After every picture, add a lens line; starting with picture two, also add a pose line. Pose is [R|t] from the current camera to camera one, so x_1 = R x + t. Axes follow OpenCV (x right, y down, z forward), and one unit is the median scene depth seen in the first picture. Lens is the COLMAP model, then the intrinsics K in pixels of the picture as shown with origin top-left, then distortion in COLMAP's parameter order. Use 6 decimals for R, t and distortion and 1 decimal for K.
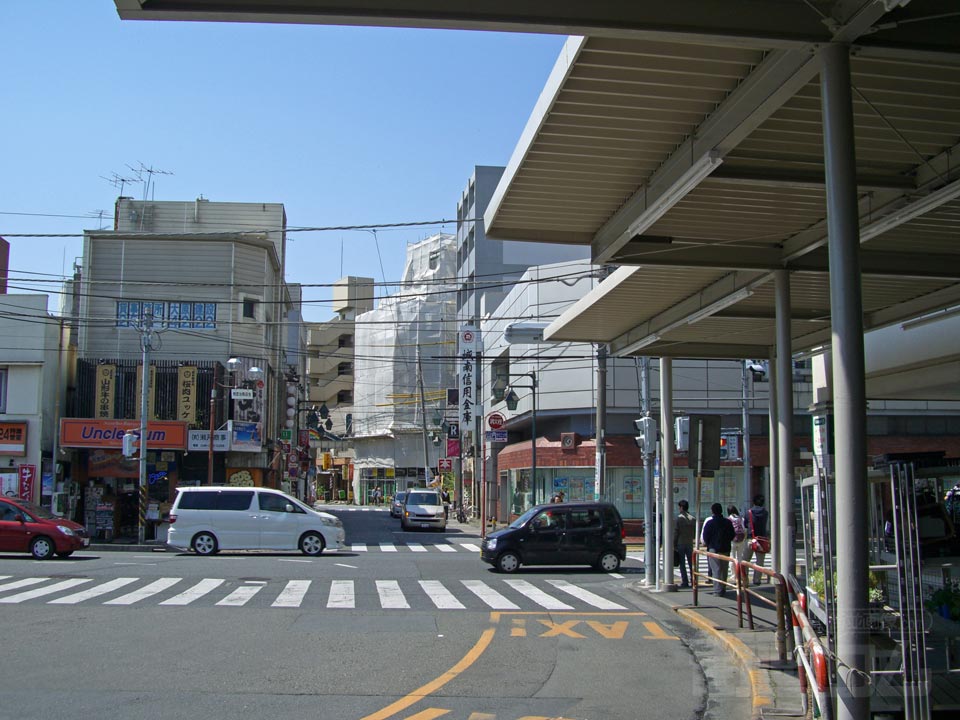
lens RADIAL K [[1046.9, 0, 480.0], [0, 1046.9, 360.0], [0, 0, 1]] dist [-0.094053, -0.002841]
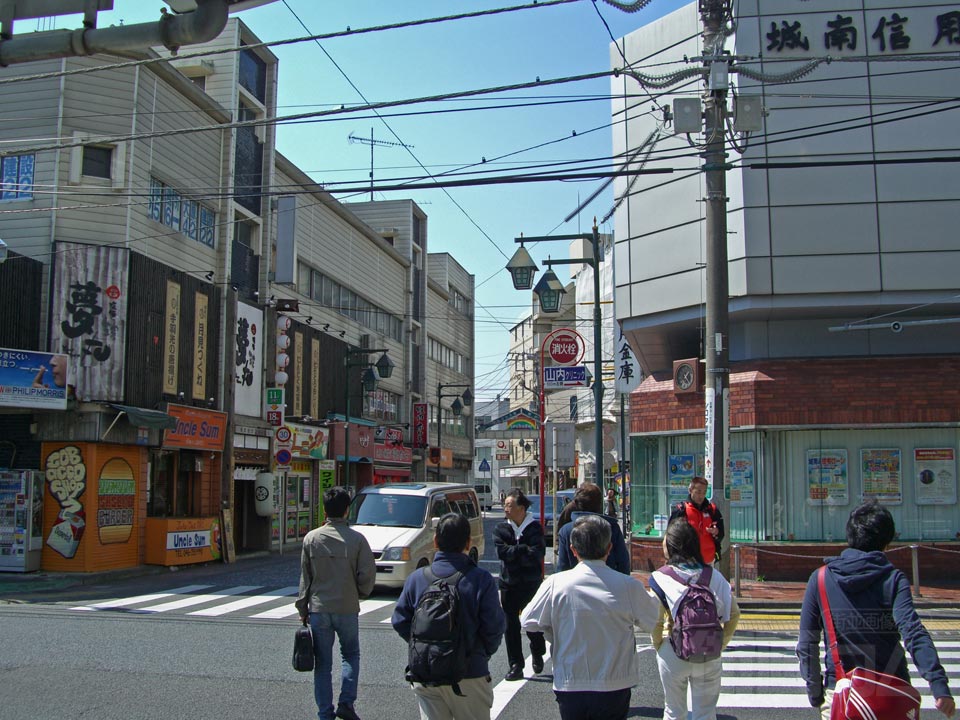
lens RADIAL K [[1046.9, 0, 480.0], [0, 1046.9, 360.0], [0, 0, 1]] dist [-0.094053, -0.002841]
pose [[0.952406, -0.039872, -0.302213, 0.141760], [0.039593, 0.999191, -0.007053, 0.071382], [0.302250, -0.005248, 0.953214, 0.534958]]
